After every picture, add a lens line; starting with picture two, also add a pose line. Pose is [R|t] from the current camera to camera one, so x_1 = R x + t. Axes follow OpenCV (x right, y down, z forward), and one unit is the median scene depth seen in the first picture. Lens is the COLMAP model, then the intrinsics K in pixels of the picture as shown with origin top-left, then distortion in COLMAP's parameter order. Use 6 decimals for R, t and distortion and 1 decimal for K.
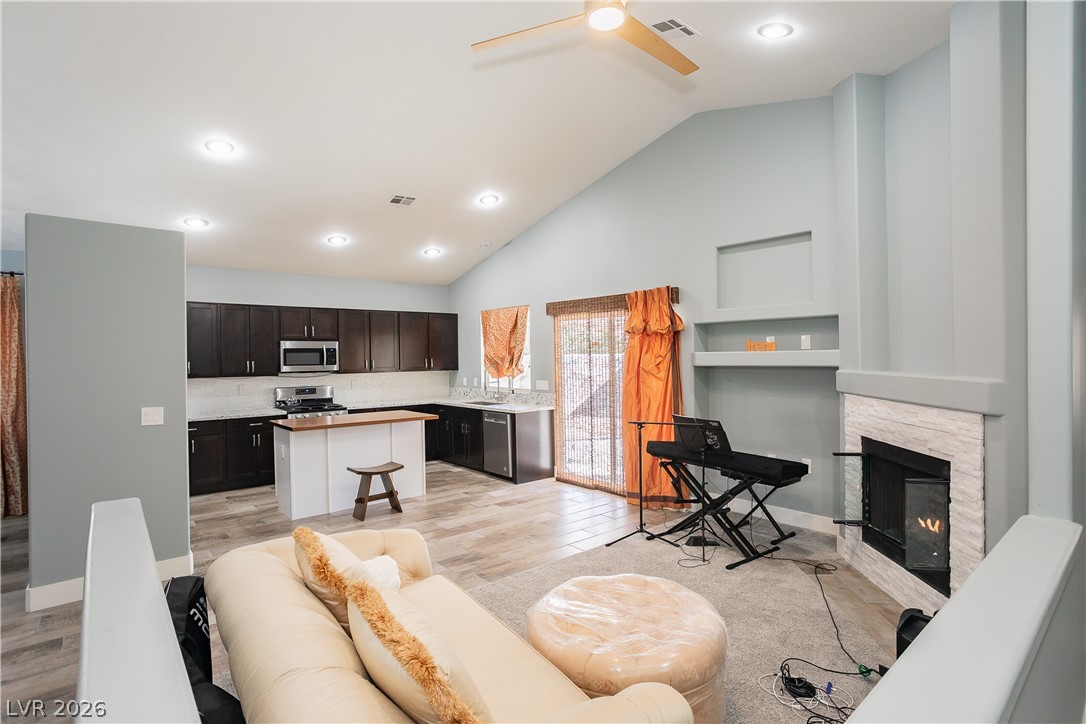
lens RADIAL K [[528.0, 0, 543.5], [0, 528.0, 359.3], [0, 0, 1]] dist [-0.003868, 0.007271]
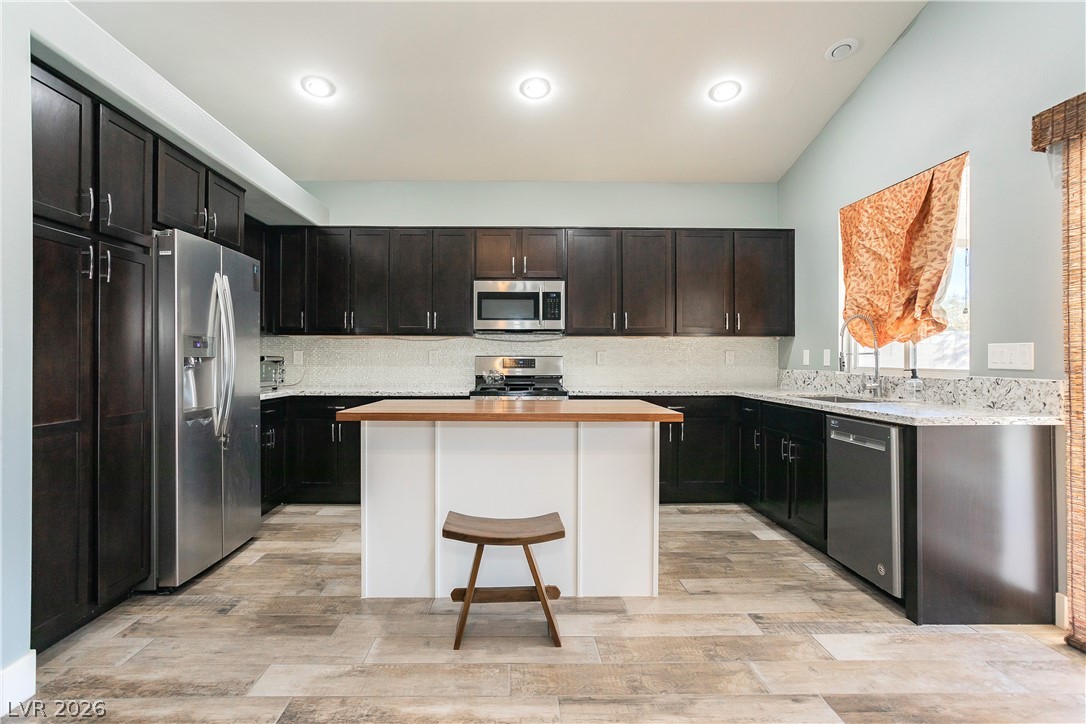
lens RADIAL K [[568.6, 0, 529.2], [0, 568.6, 358.1], [0, 0, 1]] dist [-0.003741, 0.011909]
pose [[0.778330, 0.012710, -0.627727, -0.013682], [-0.011479, 0.999916, 0.006014, 0.052279], [0.627750, 0.002525, 0.778411, 0.491908]]
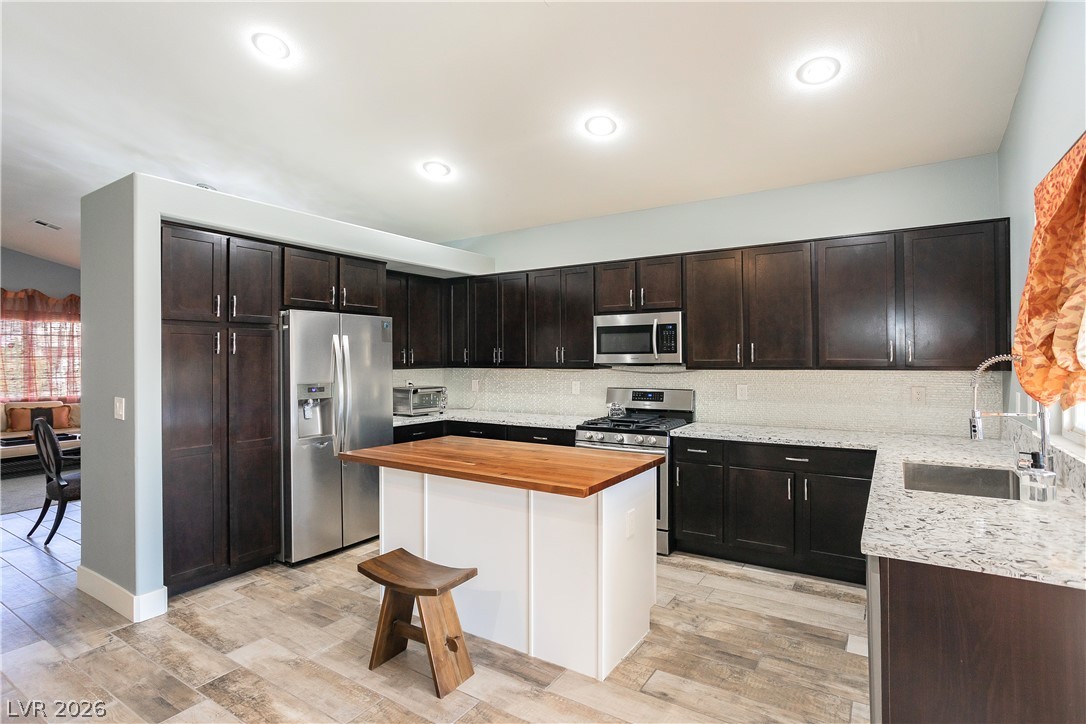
lens RADIAL K [[539.7, 0, 563.1], [0, 539.7, 367.1], [0, 0, 1]] dist [-0.001370, 0.000643]
pose [[0.301261, 0.028300, -0.953122, 0.127336], [-0.001178, 0.999570, 0.029307, 0.008907], [0.953541, -0.007706, 0.301165, 0.737775]]
